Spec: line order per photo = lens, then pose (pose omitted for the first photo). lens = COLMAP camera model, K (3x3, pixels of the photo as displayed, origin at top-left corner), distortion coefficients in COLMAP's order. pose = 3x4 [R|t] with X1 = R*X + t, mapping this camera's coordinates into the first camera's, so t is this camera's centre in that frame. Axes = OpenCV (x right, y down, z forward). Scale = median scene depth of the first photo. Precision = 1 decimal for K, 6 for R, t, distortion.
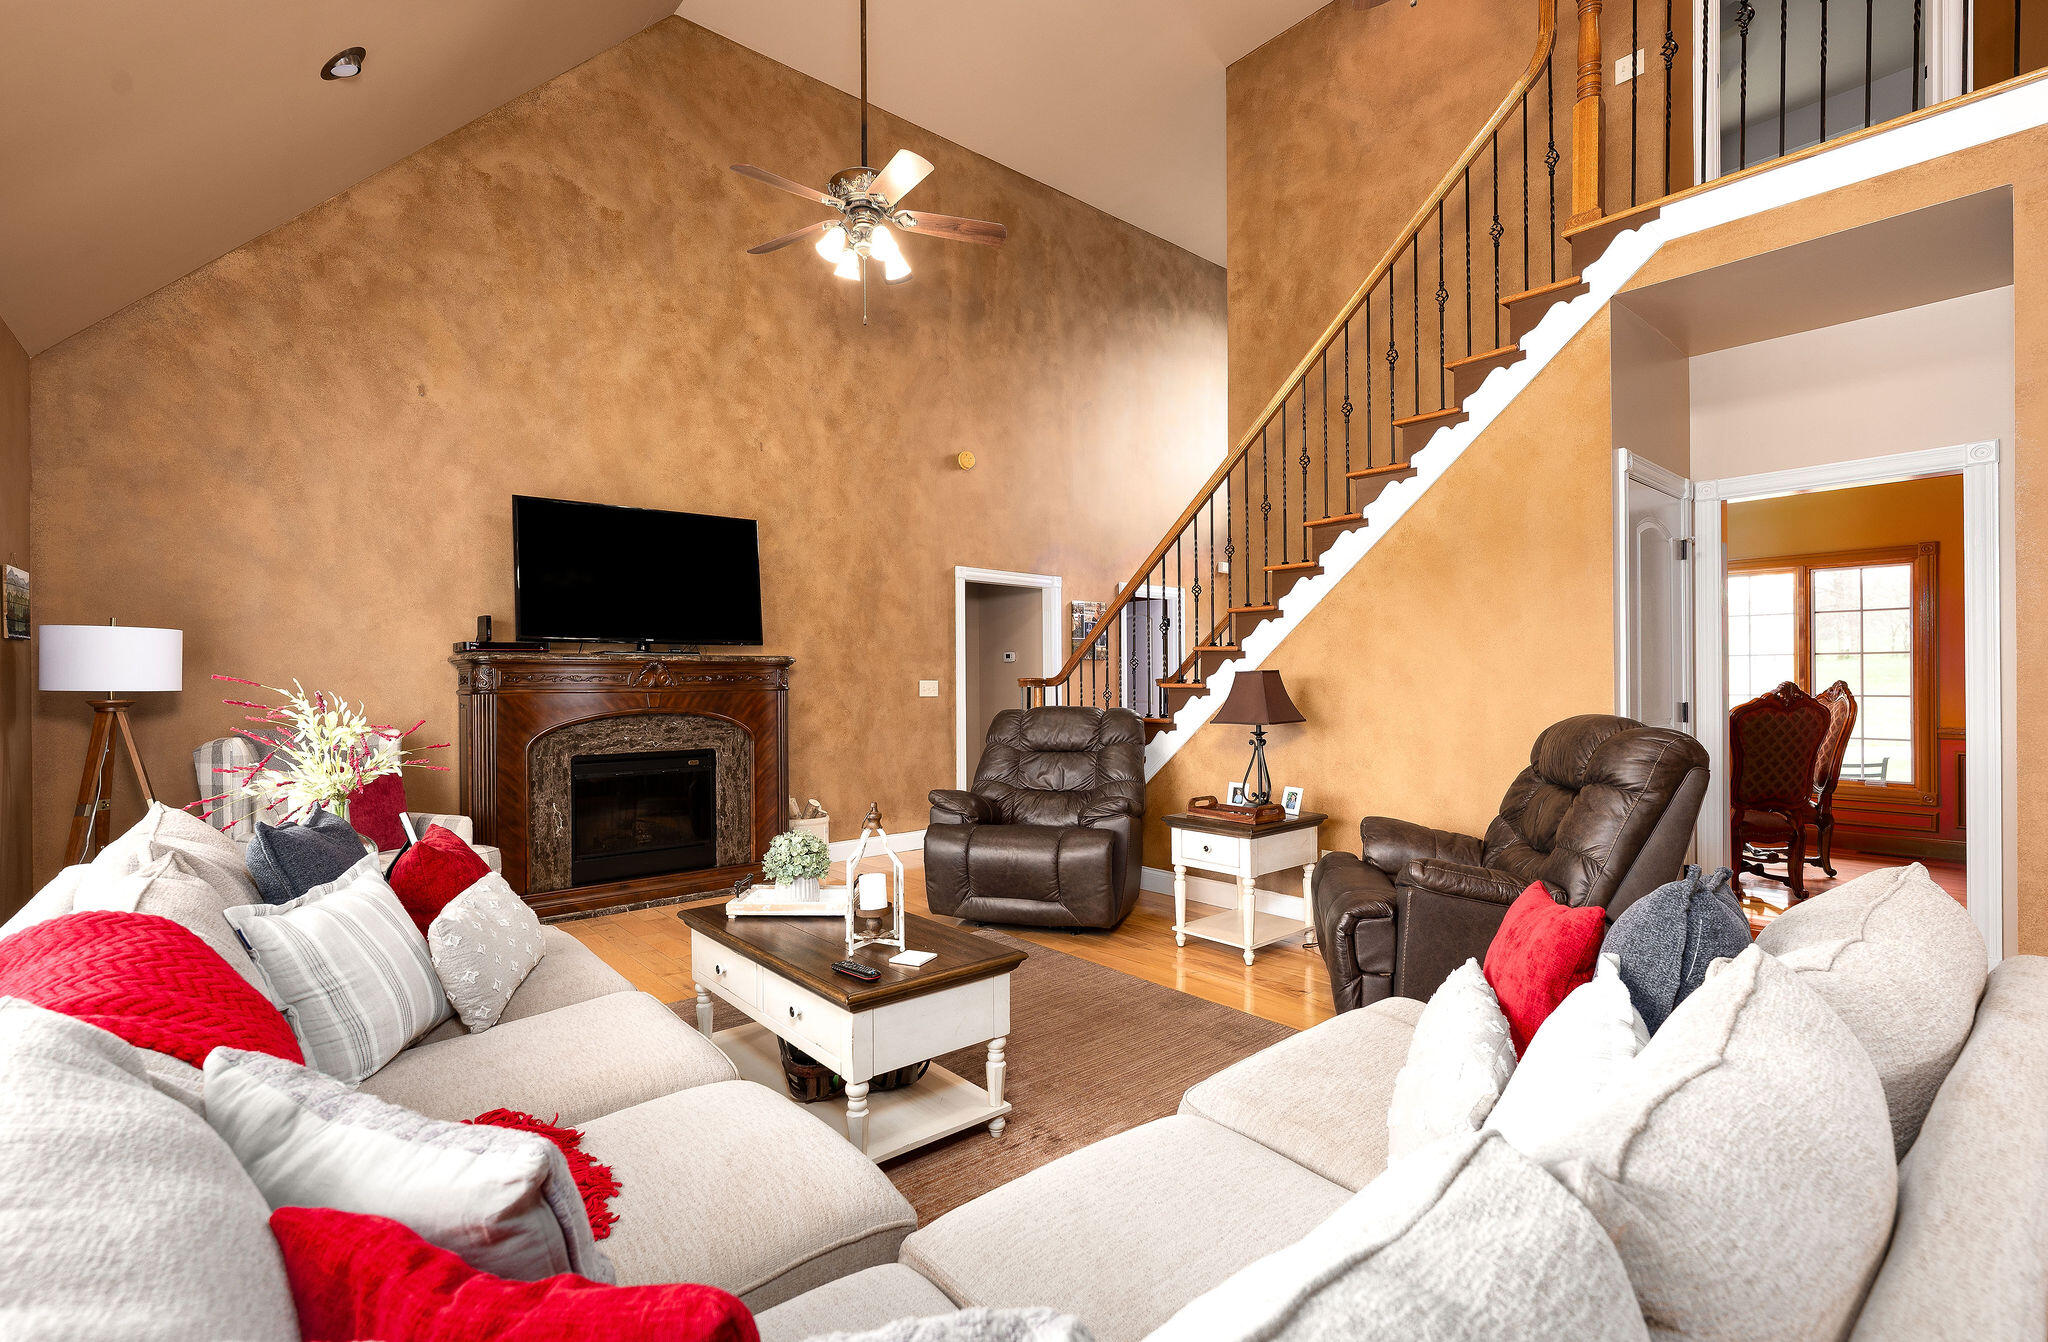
lens RADIAL K [[929.3, 0, 1021.0], [0, 929.3, 676.0], [0, 0, 1]] dist [0.006344, -0.000044]
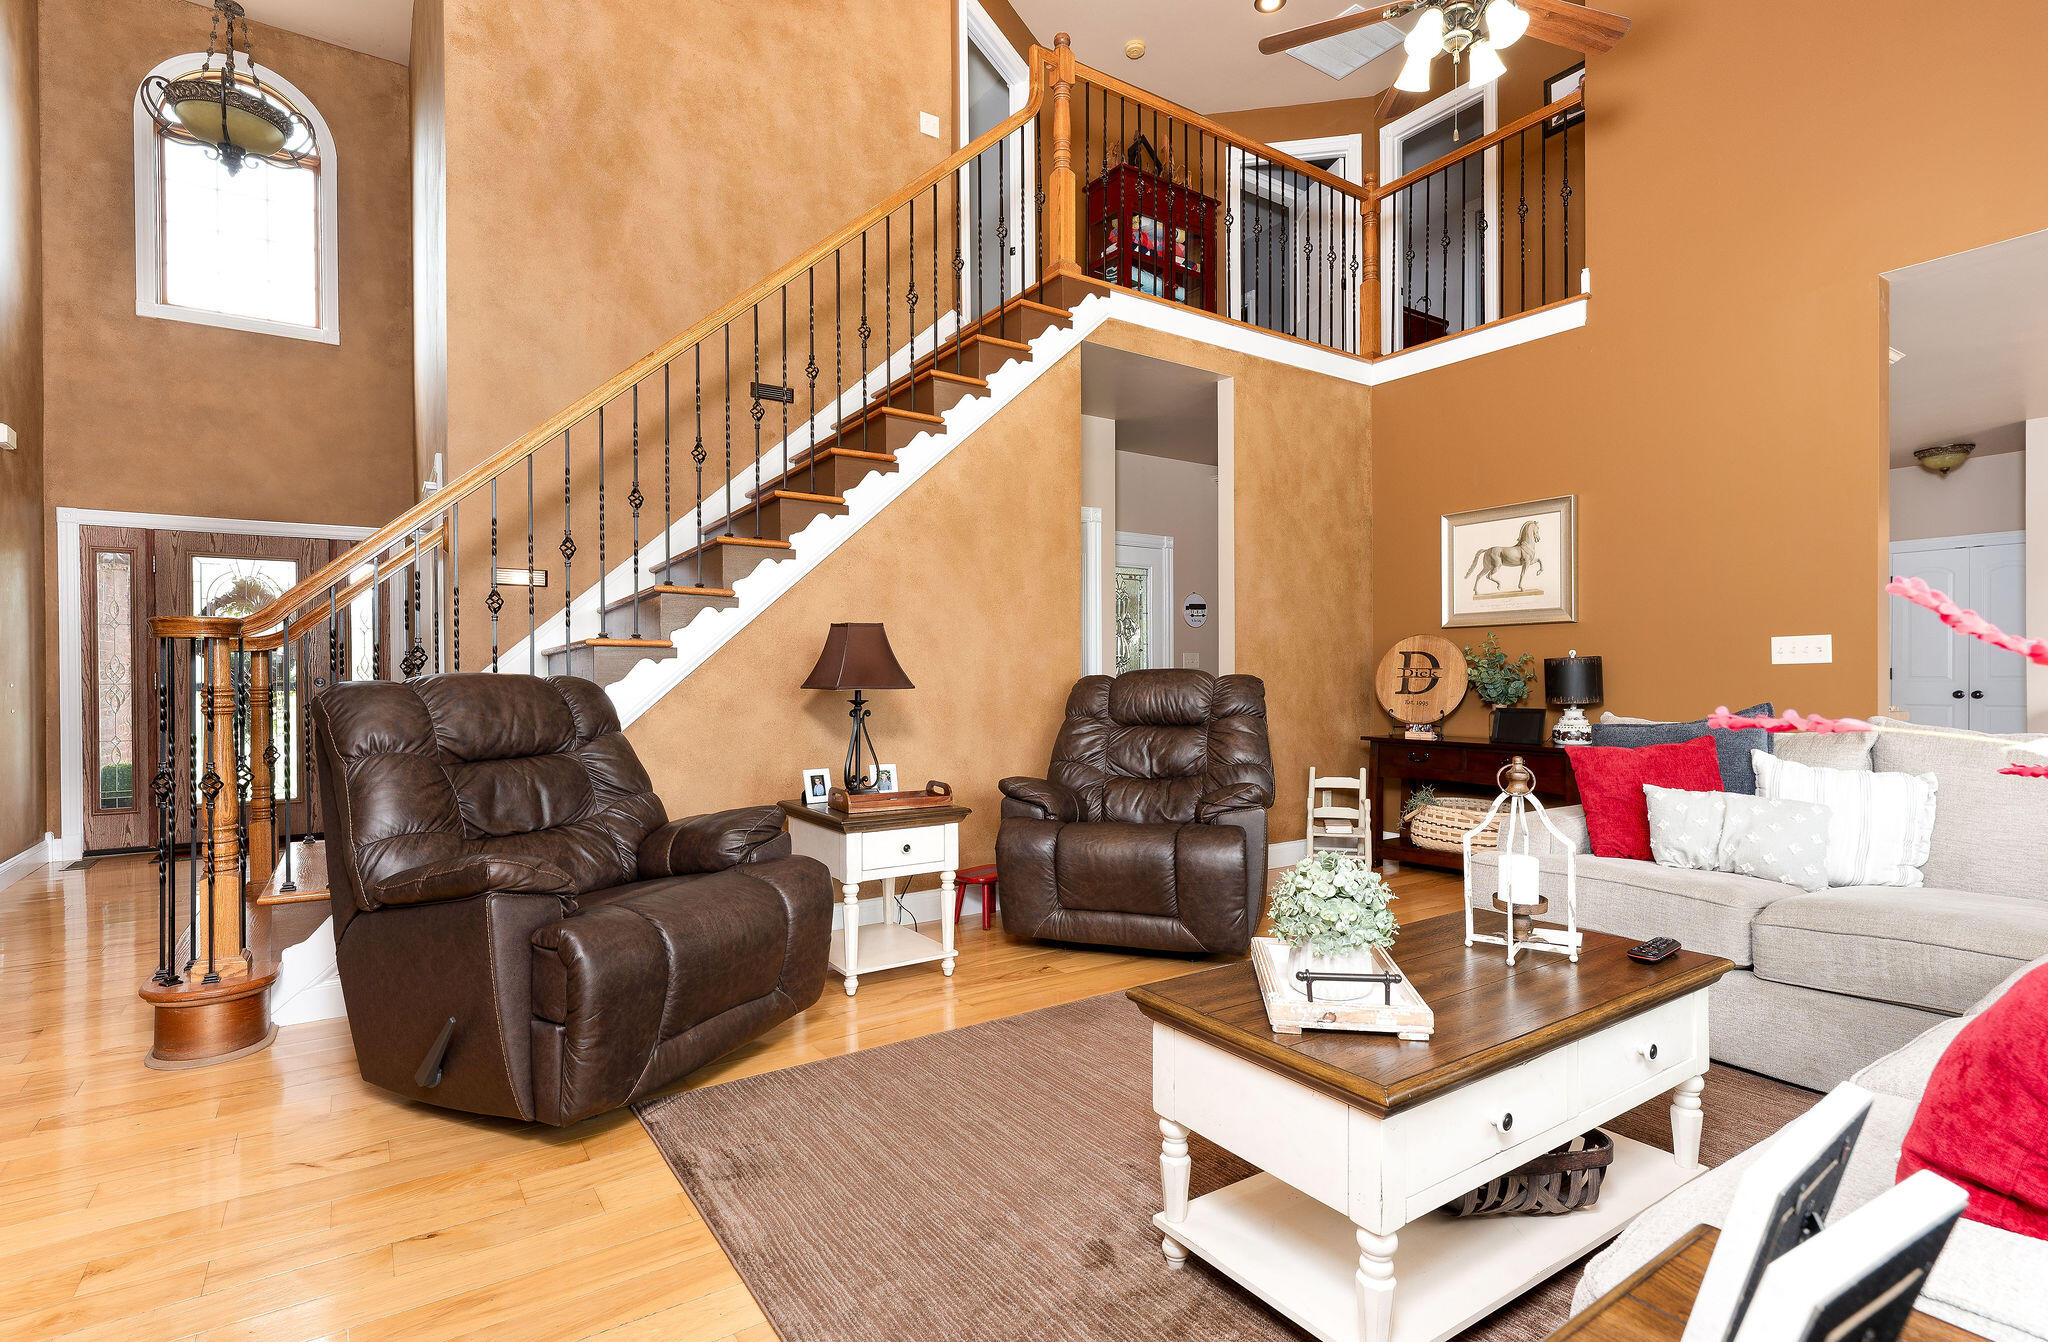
lens RADIAL K [[973.5, 0, 1015.6], [0, 973.5, 686.2], [0, 0, 1]] dist [0.005871, 0.000647]
pose [[0.116951, -0.002529, 0.993134, -0.492388], [-0.004292, 0.999986, 0.003052, 0.040078], [-0.993128, -0.004619, 0.116939, 0.675114]]
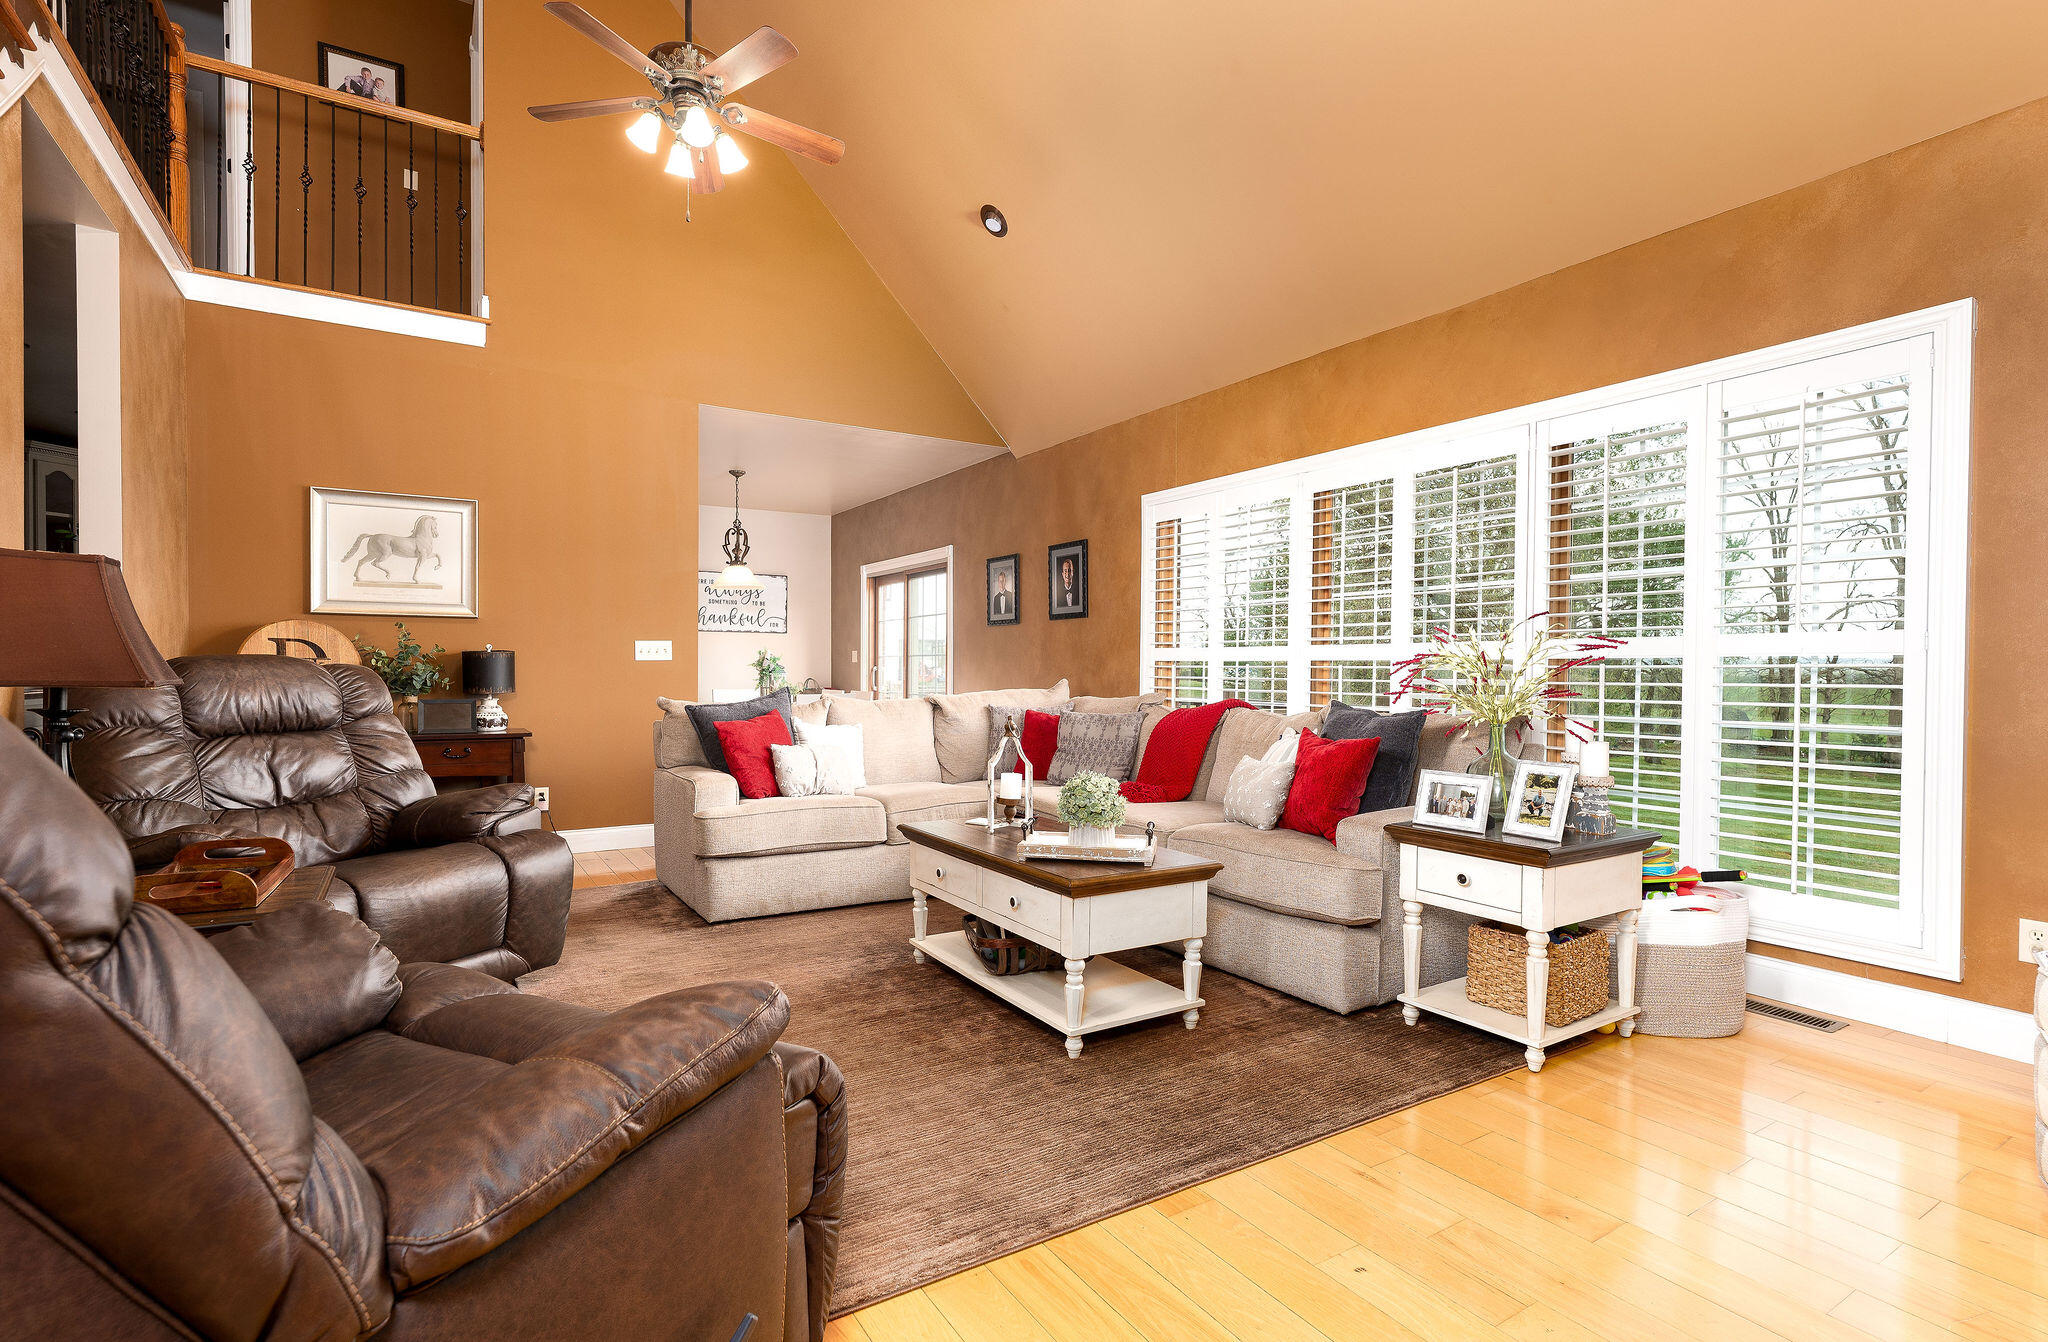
lens RADIAL K [[973.5, 0, 1018.2], [0, 973.5, 677.0], [0, 0, 1]] dist [0.005871, 0.000647]
pose [[-0.985704, 0.002977, 0.168462, -0.199847], [0.003116, 0.999995, 0.000561, 0.041145], [-0.168460, 0.001078, -0.985708, 1.191604]]
